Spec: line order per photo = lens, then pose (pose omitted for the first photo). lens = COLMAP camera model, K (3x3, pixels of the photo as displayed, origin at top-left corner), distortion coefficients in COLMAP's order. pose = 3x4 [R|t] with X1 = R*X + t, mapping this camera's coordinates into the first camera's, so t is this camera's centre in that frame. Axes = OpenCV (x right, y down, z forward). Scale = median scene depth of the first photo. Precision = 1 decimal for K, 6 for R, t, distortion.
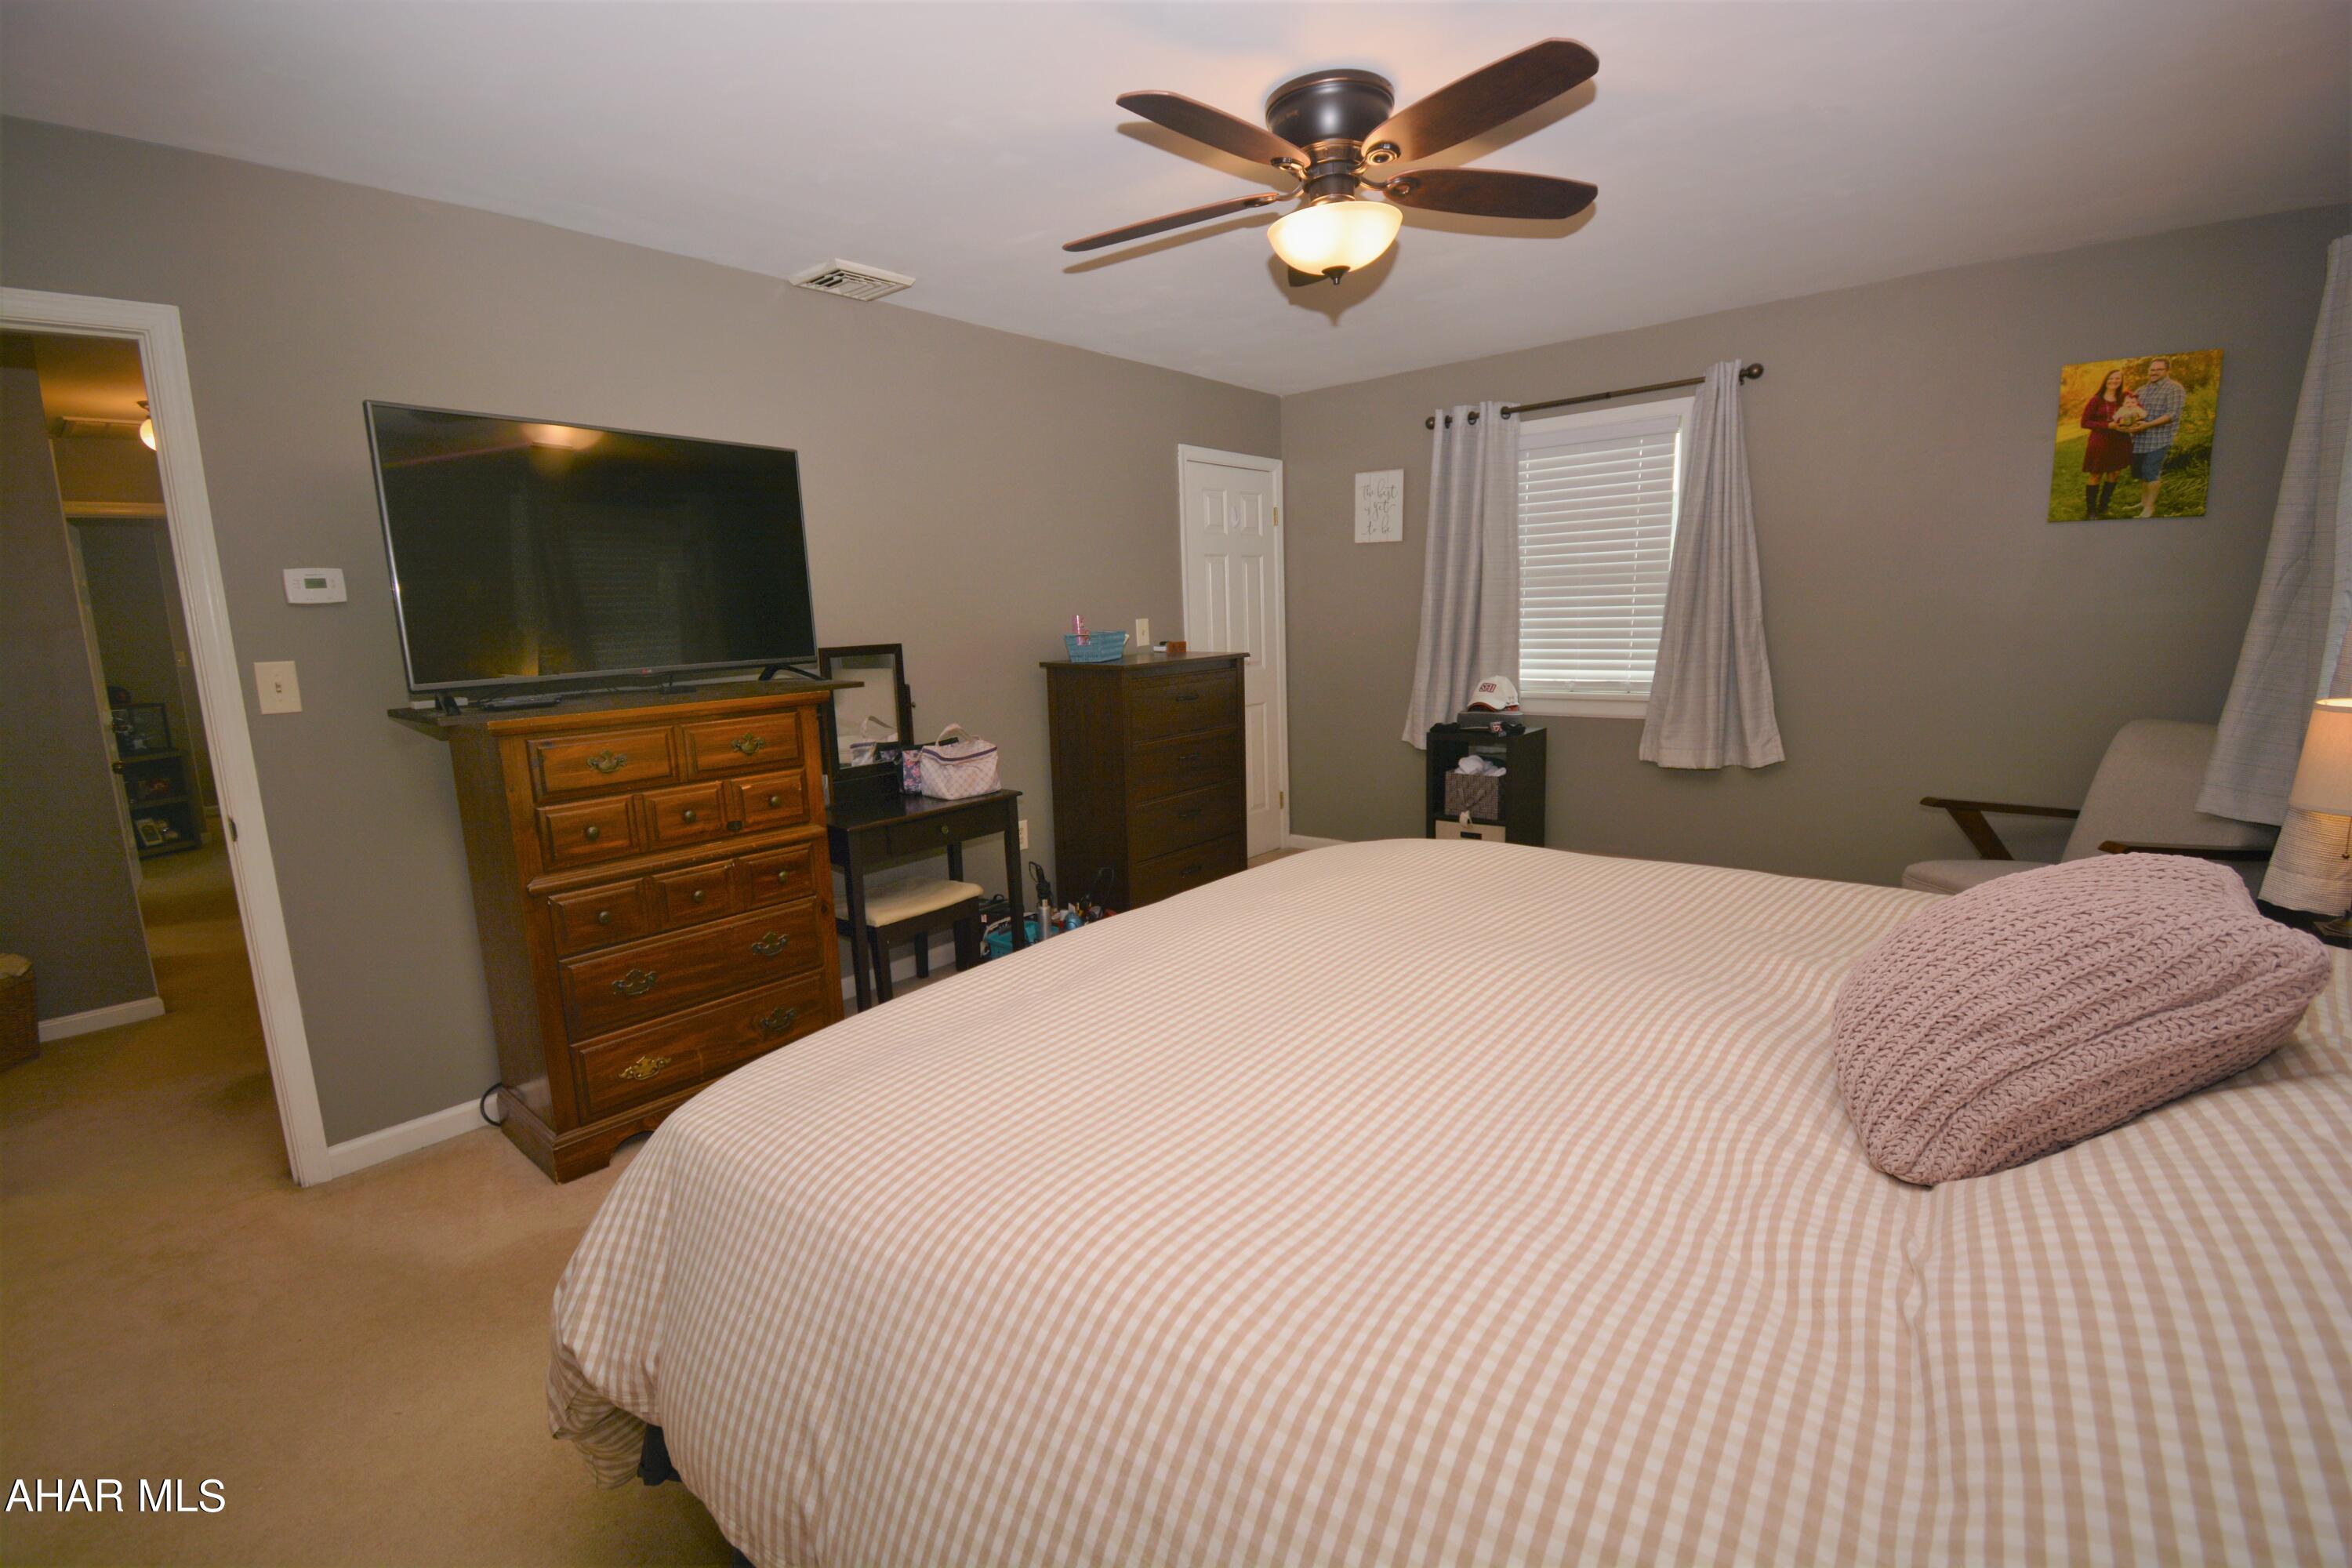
lens RADIAL K [[1052.5, 0, 1185.2], [0, 1052.5, 782.6], [0, 0, 1]] dist [-0.002892, -0.006150]
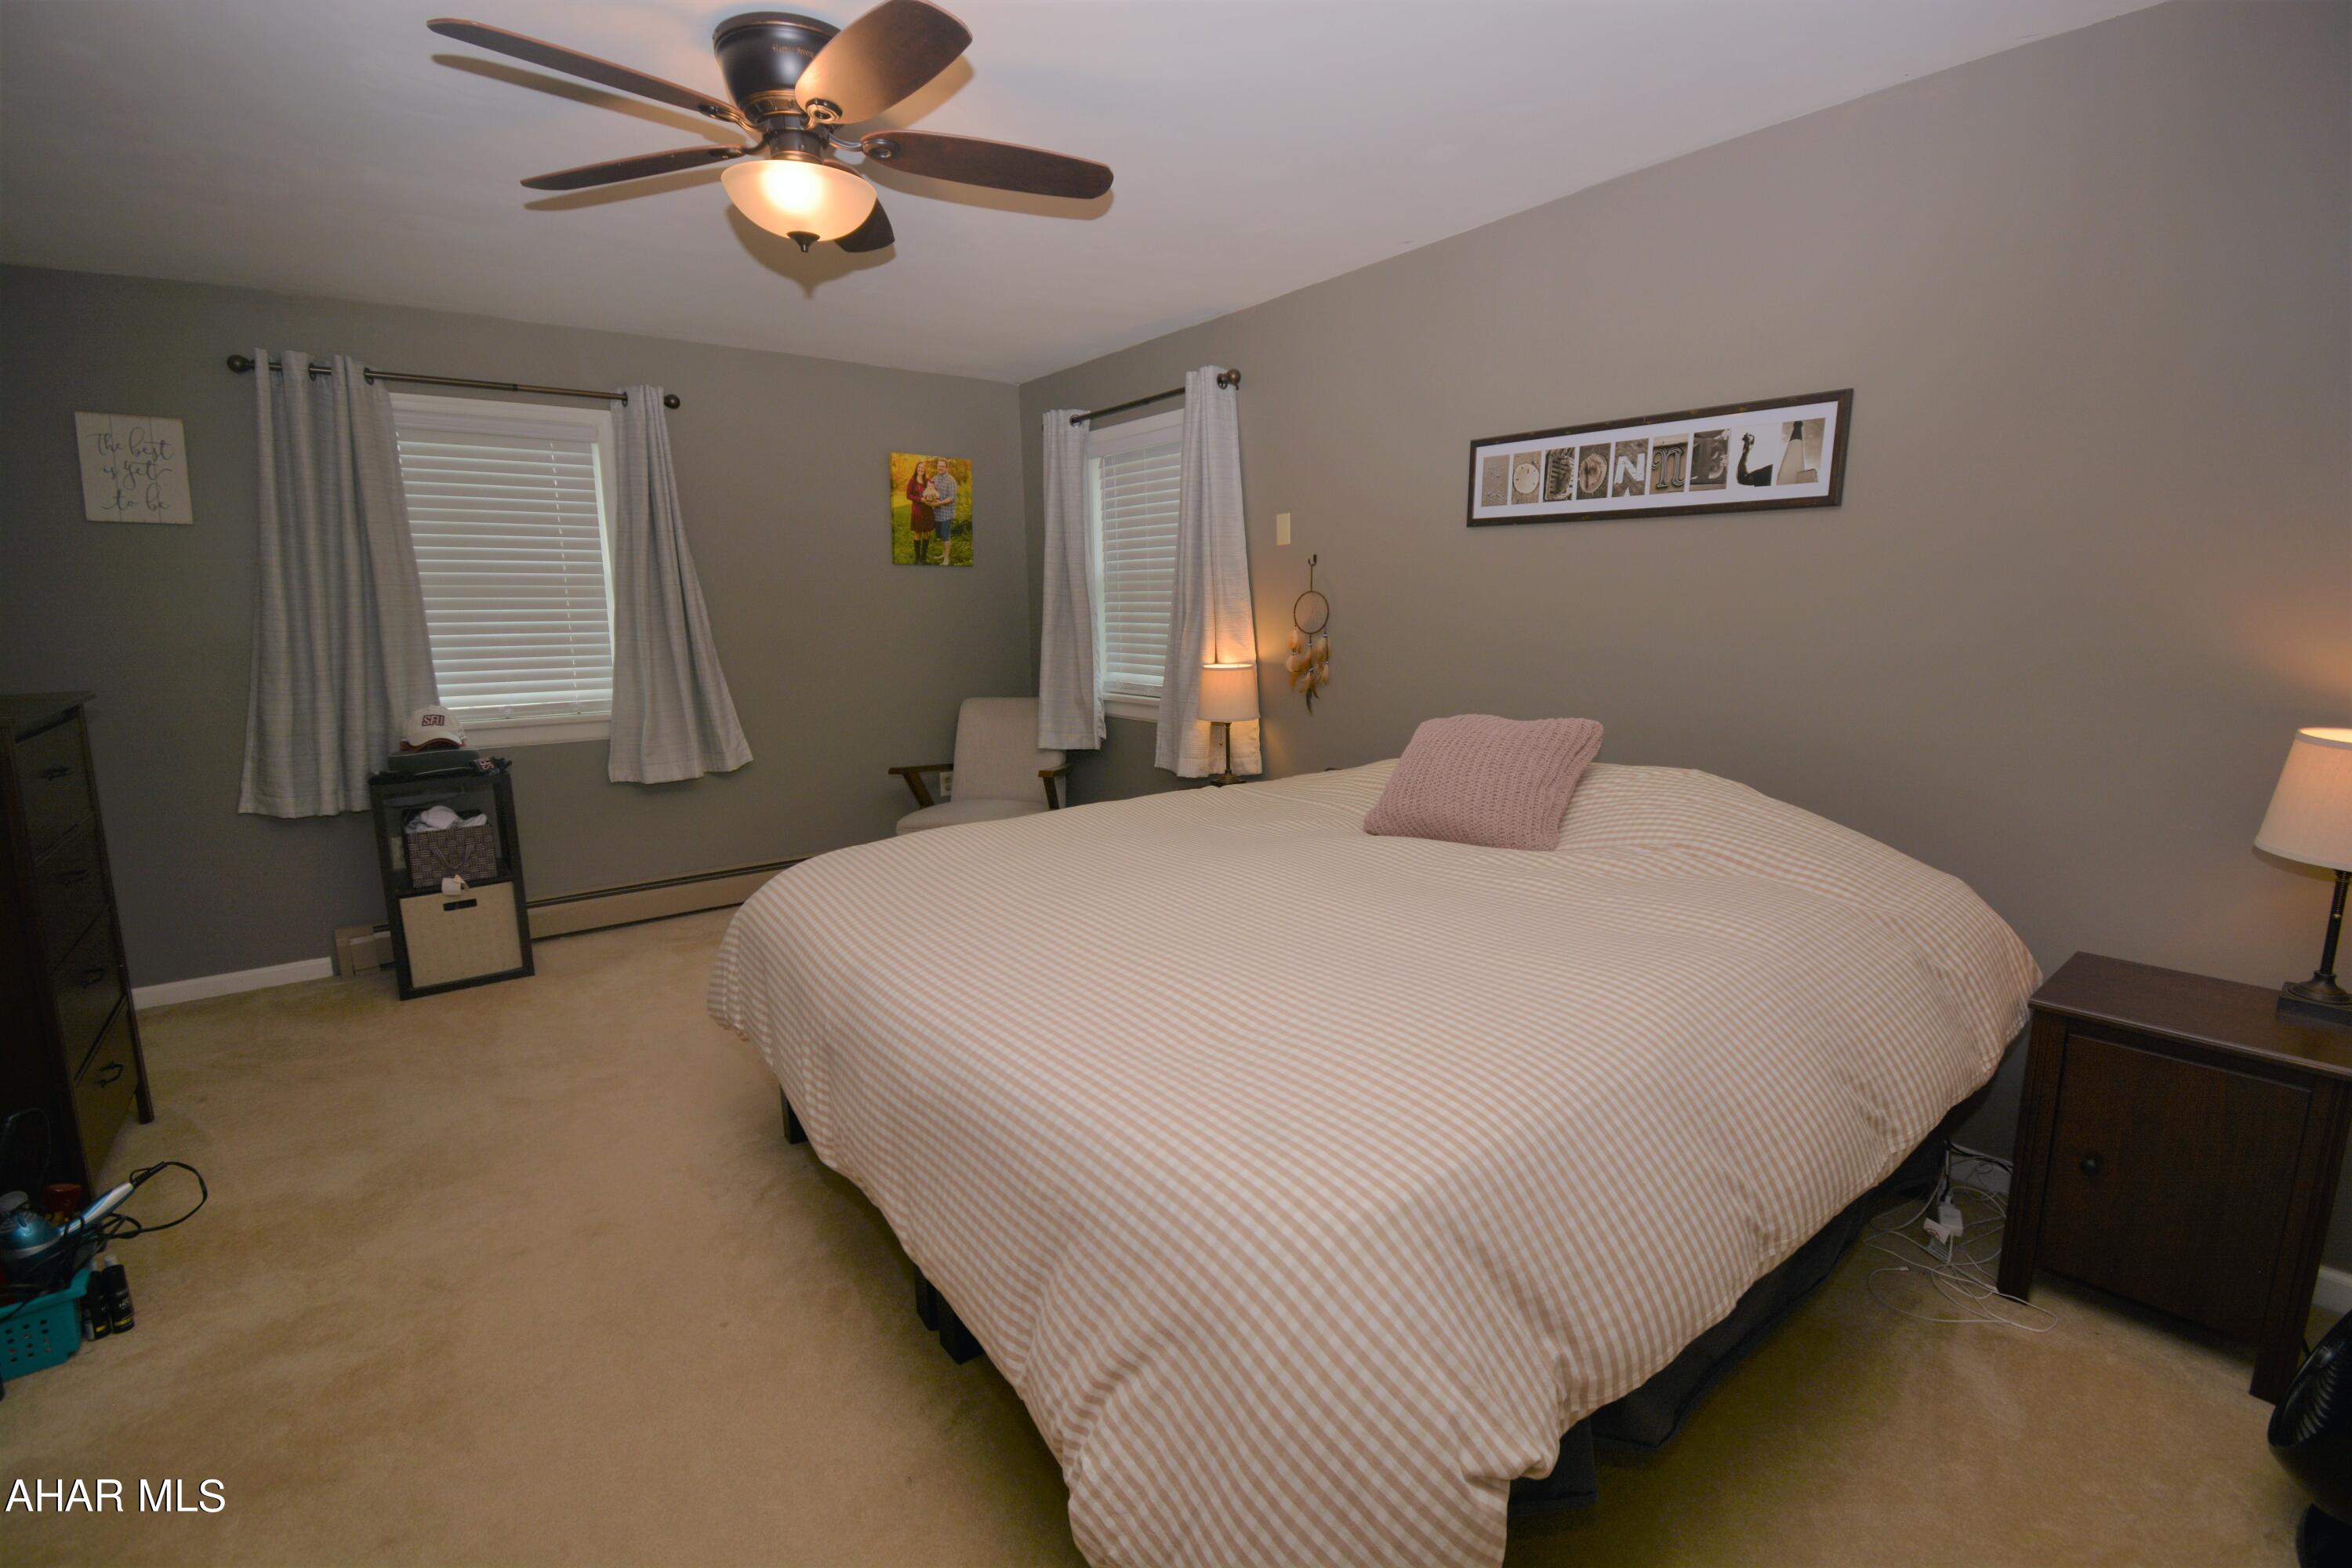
lens RADIAL K [[1052.5, 0, 1183.0], [0, 1052.5, 791.9], [0, 0, 1]] dist [-0.002892, -0.006150]
pose [[0.200584, -0.140850, 0.969499, -0.425044], [0.162730, 0.980653, 0.108803, -0.034578], [-0.966067, 0.135943, 0.219624, 0.309462]]
